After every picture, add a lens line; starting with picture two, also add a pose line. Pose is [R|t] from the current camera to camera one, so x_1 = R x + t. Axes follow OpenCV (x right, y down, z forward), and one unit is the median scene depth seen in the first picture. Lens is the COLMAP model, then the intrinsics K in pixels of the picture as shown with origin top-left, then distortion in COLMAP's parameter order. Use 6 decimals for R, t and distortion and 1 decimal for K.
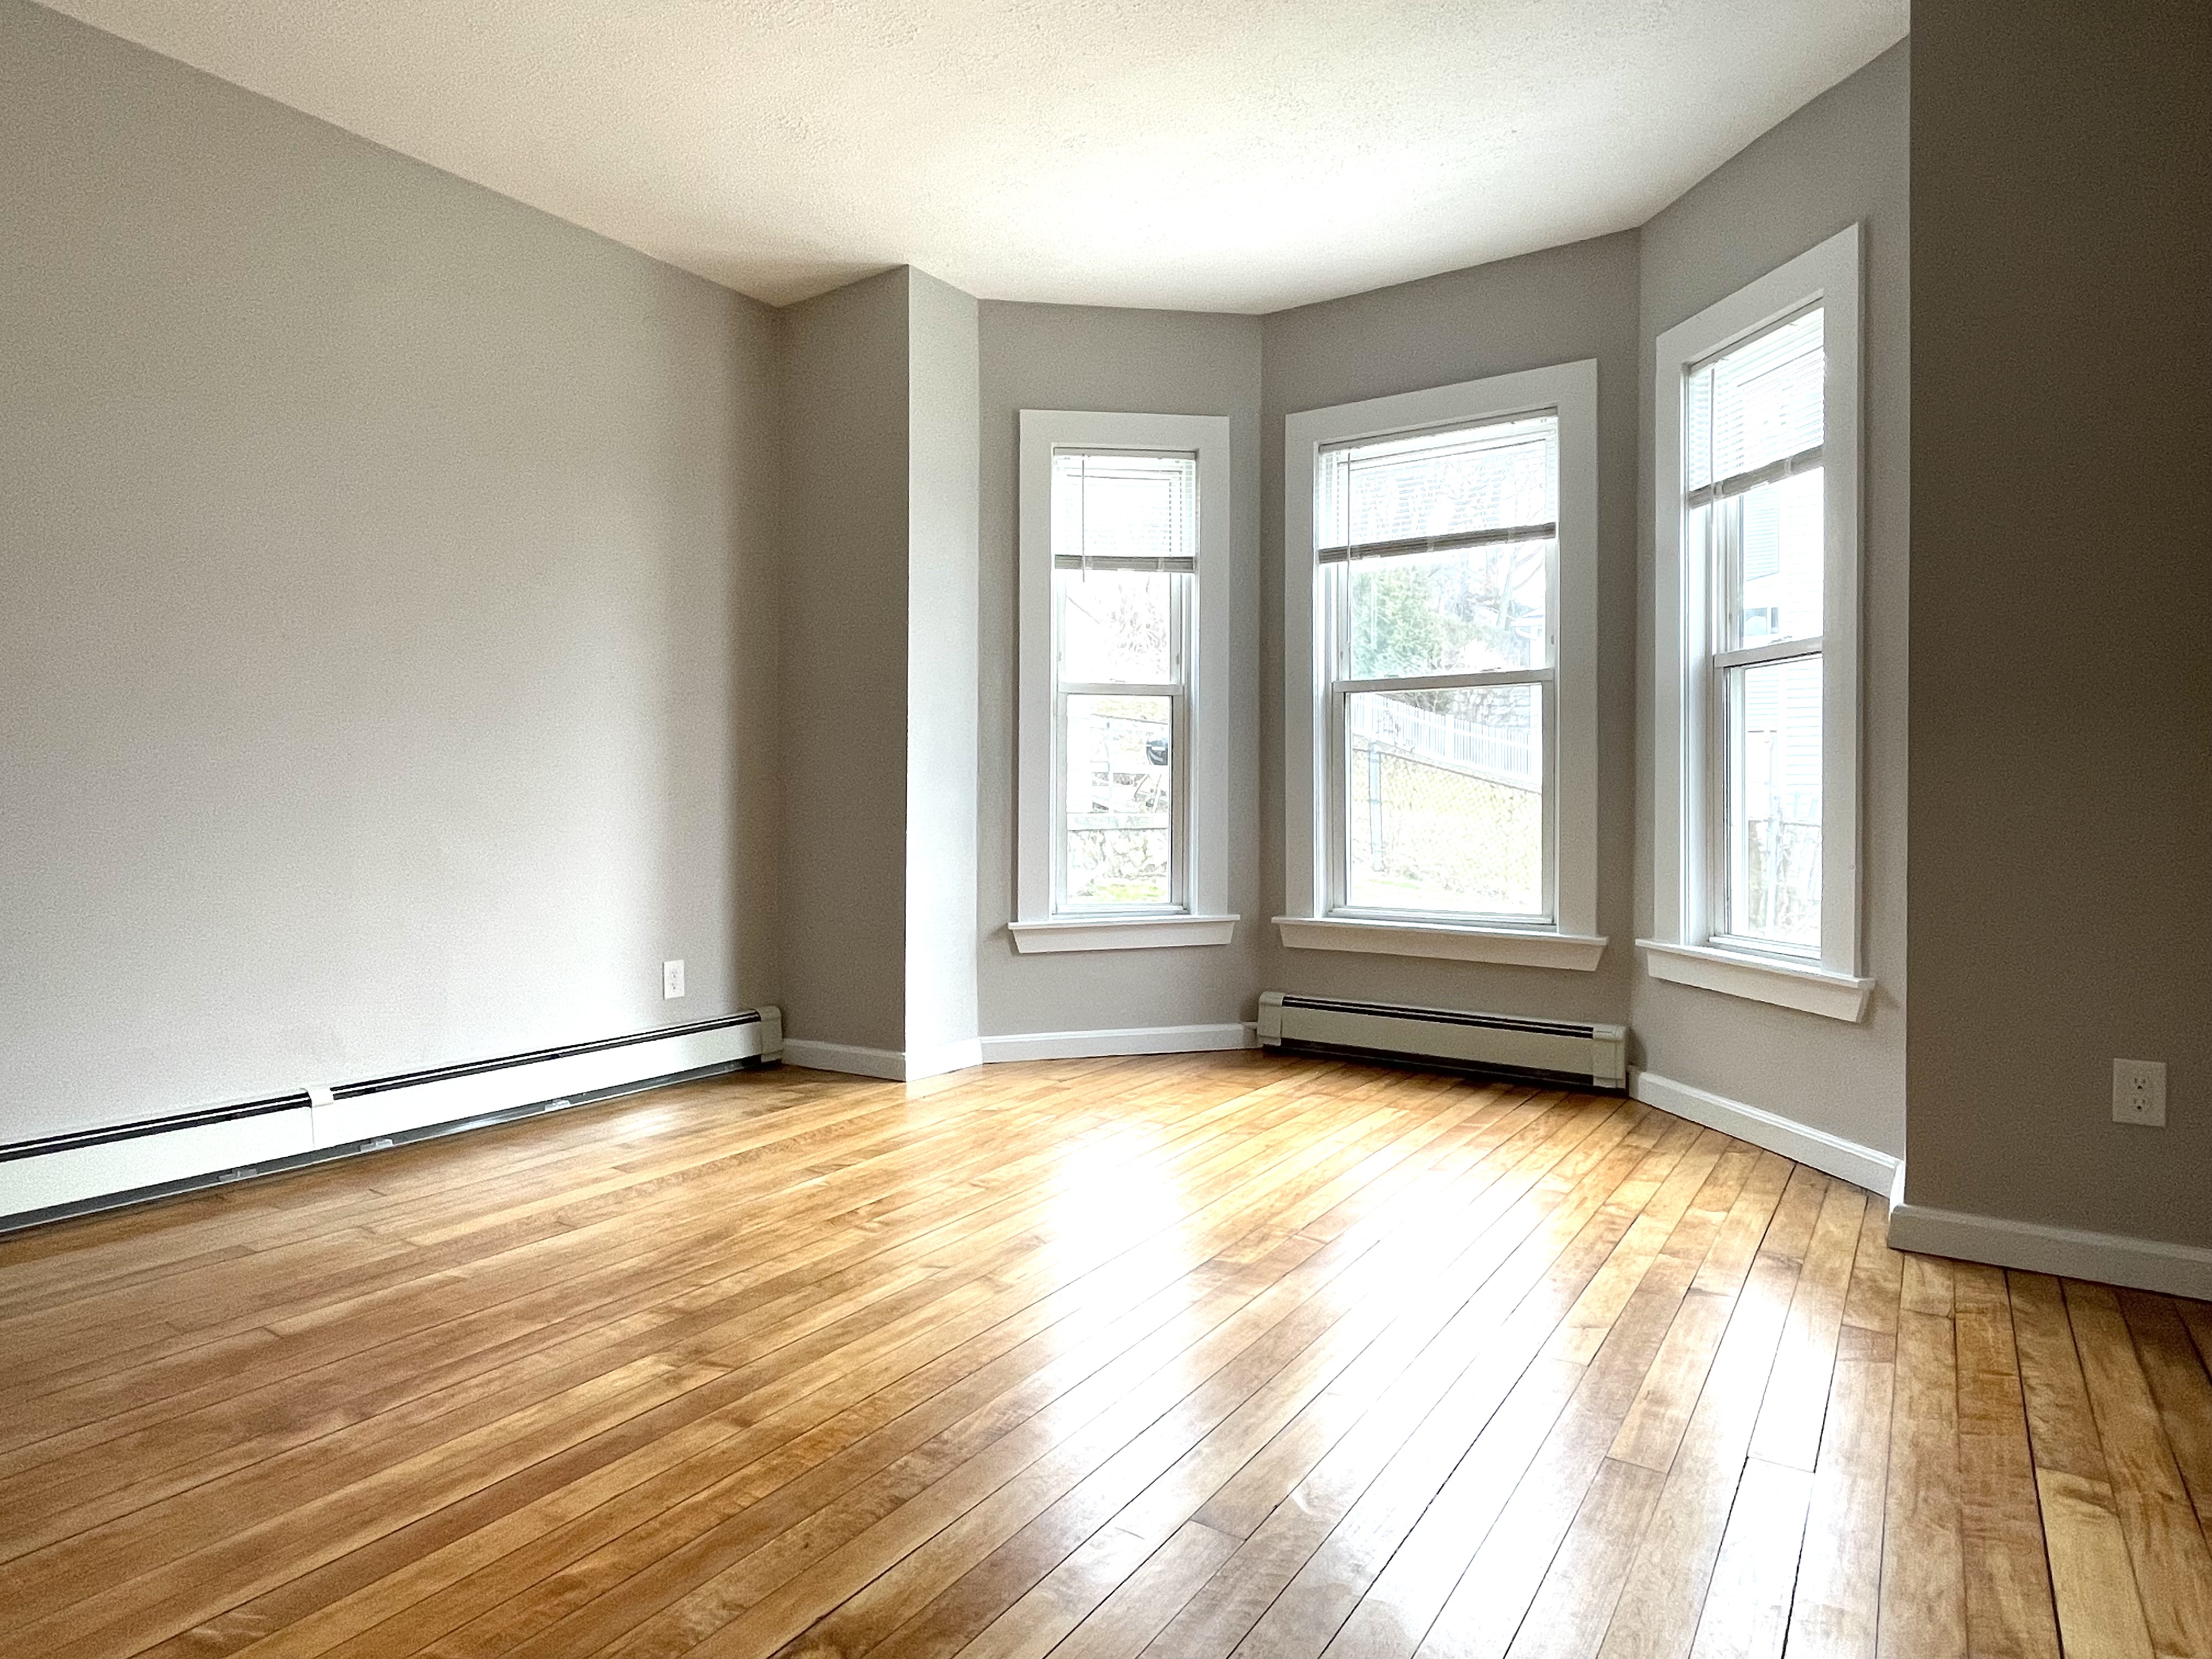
lens RADIAL K [[1224.3, 0, 1106.4], [0, 1224.3, 826.0], [0, 0, 1]] dist [-0.031282, 0.005389]
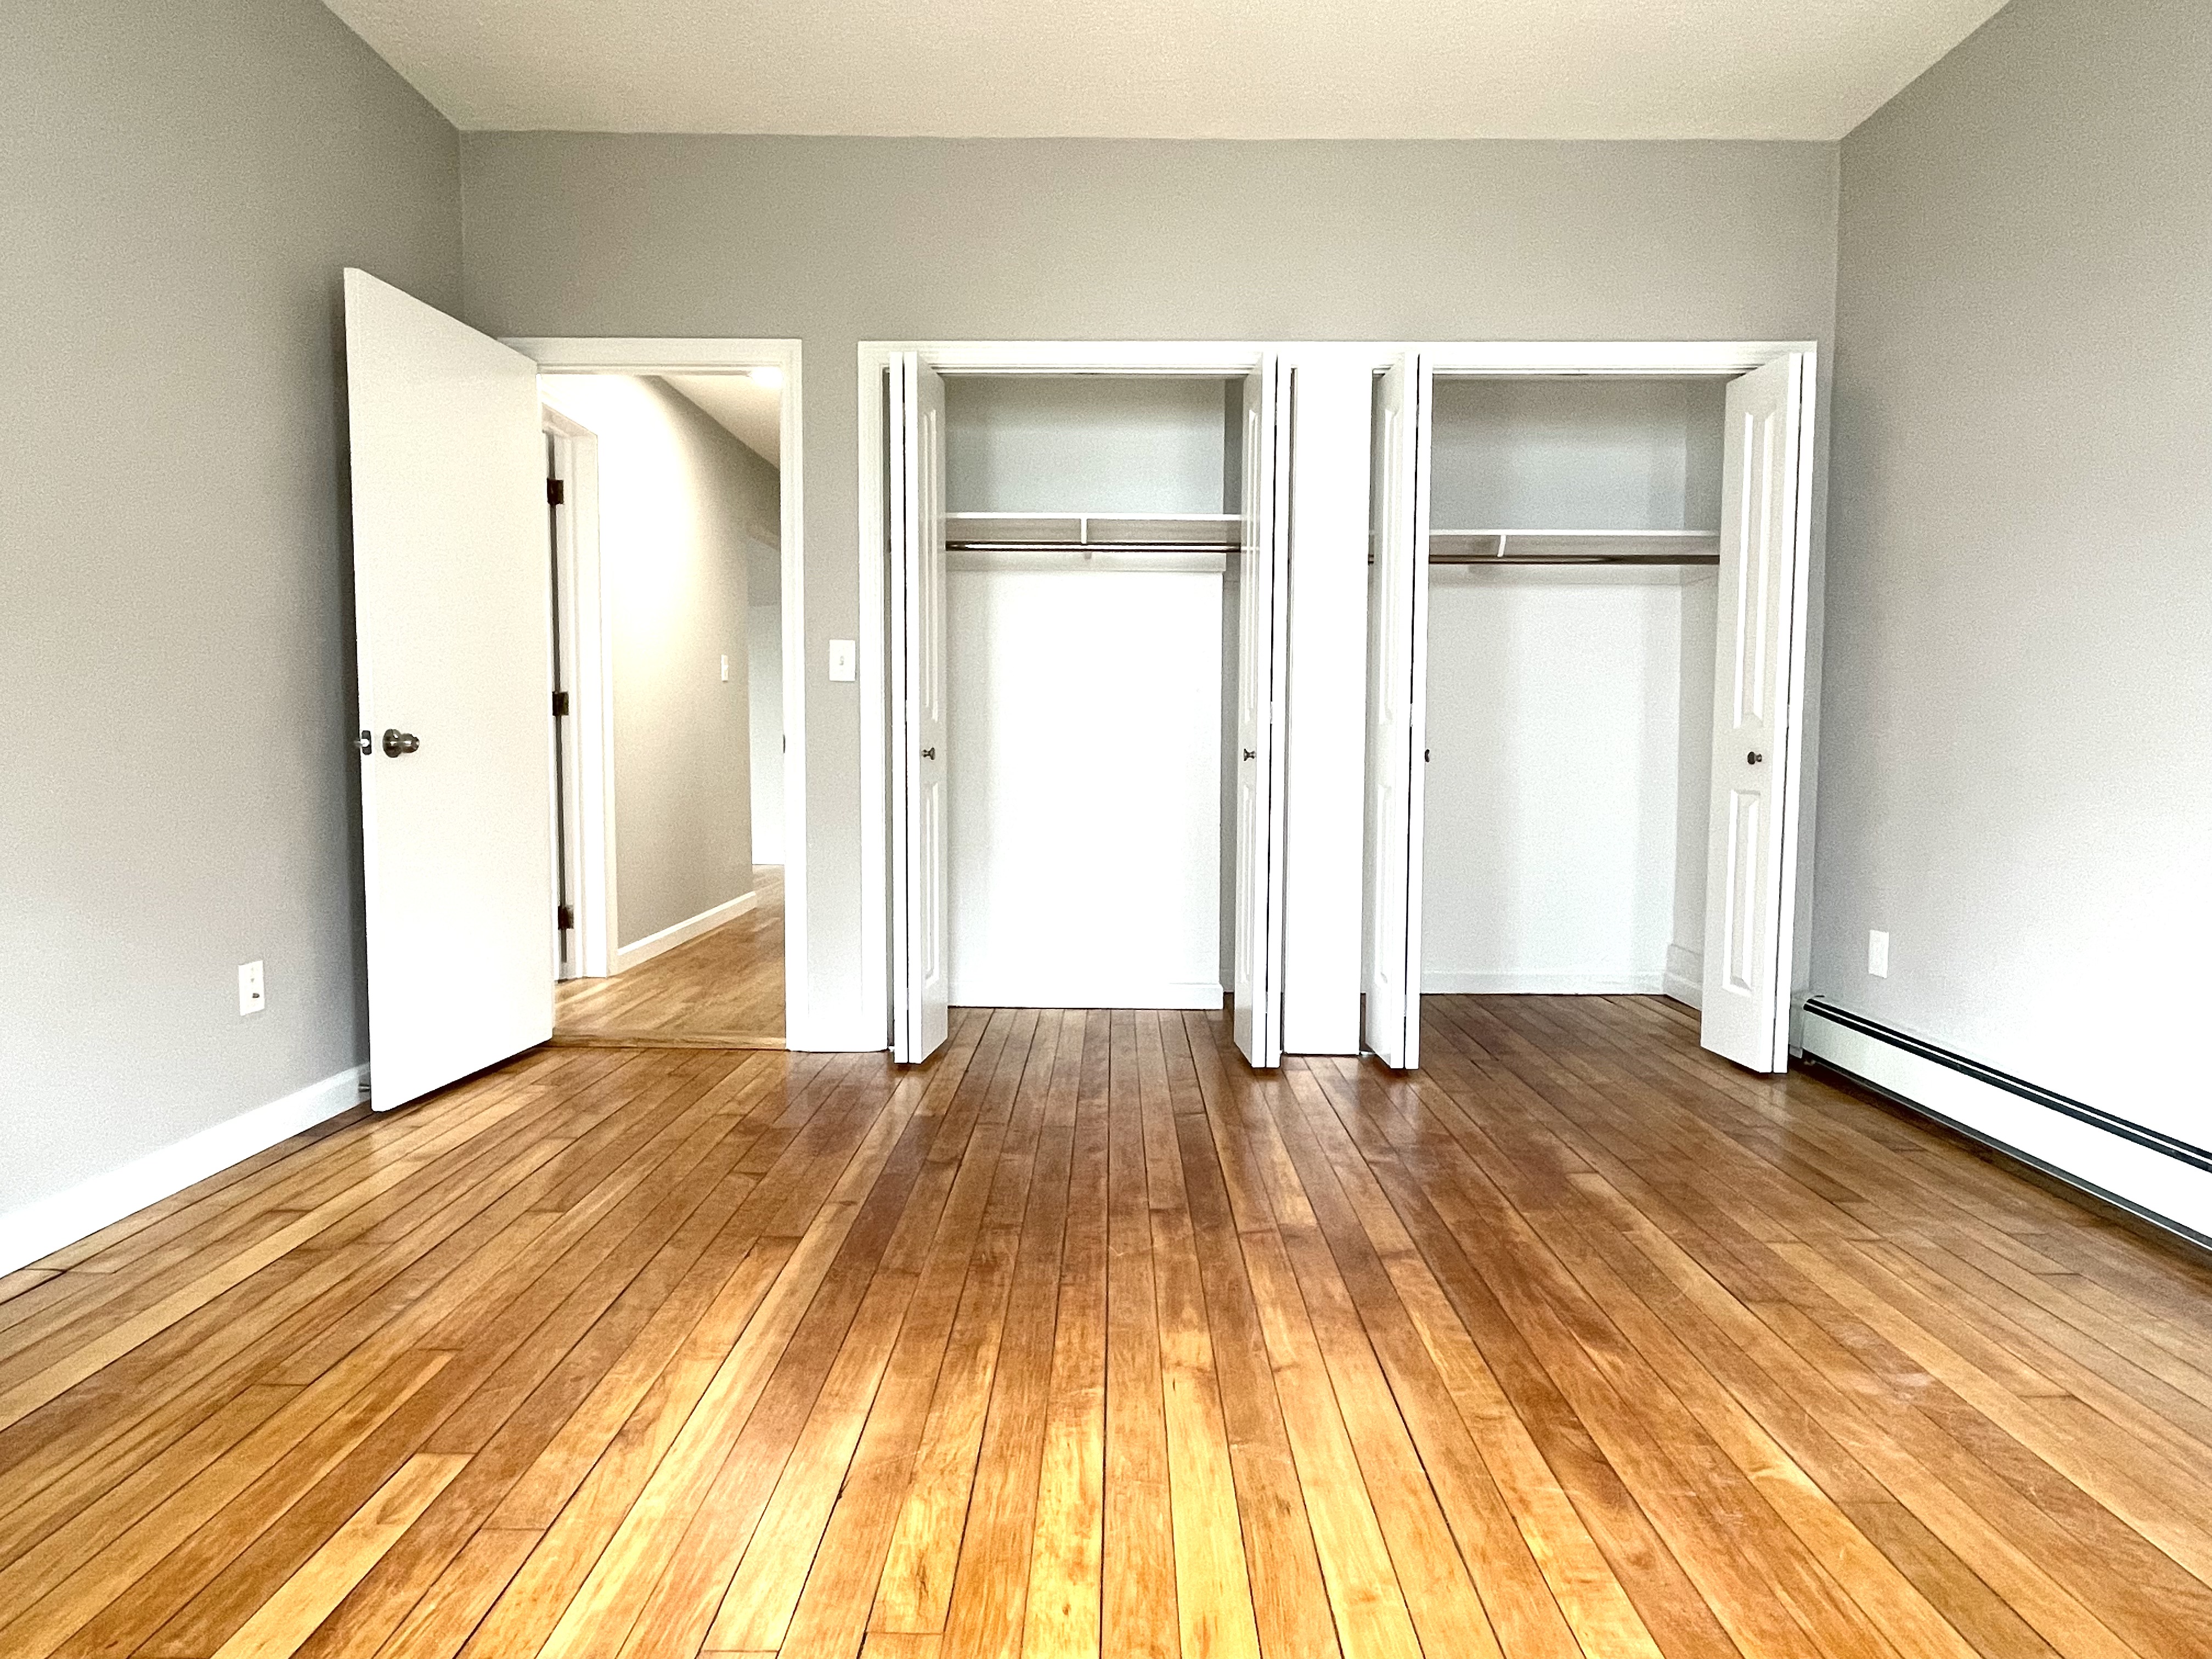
lens RADIAL K [[1224.3, 0, 1101.1], [0, 1224.3, 833.7], [0, 0, 1]] dist [-0.031282, 0.005389]
pose [[-0.836903, 0.038938, -0.545965, 0.360560], [-0.014466, 0.995545, 0.093177, -0.038503], [0.547161, 0.085878, -0.832611, 1.554966]]
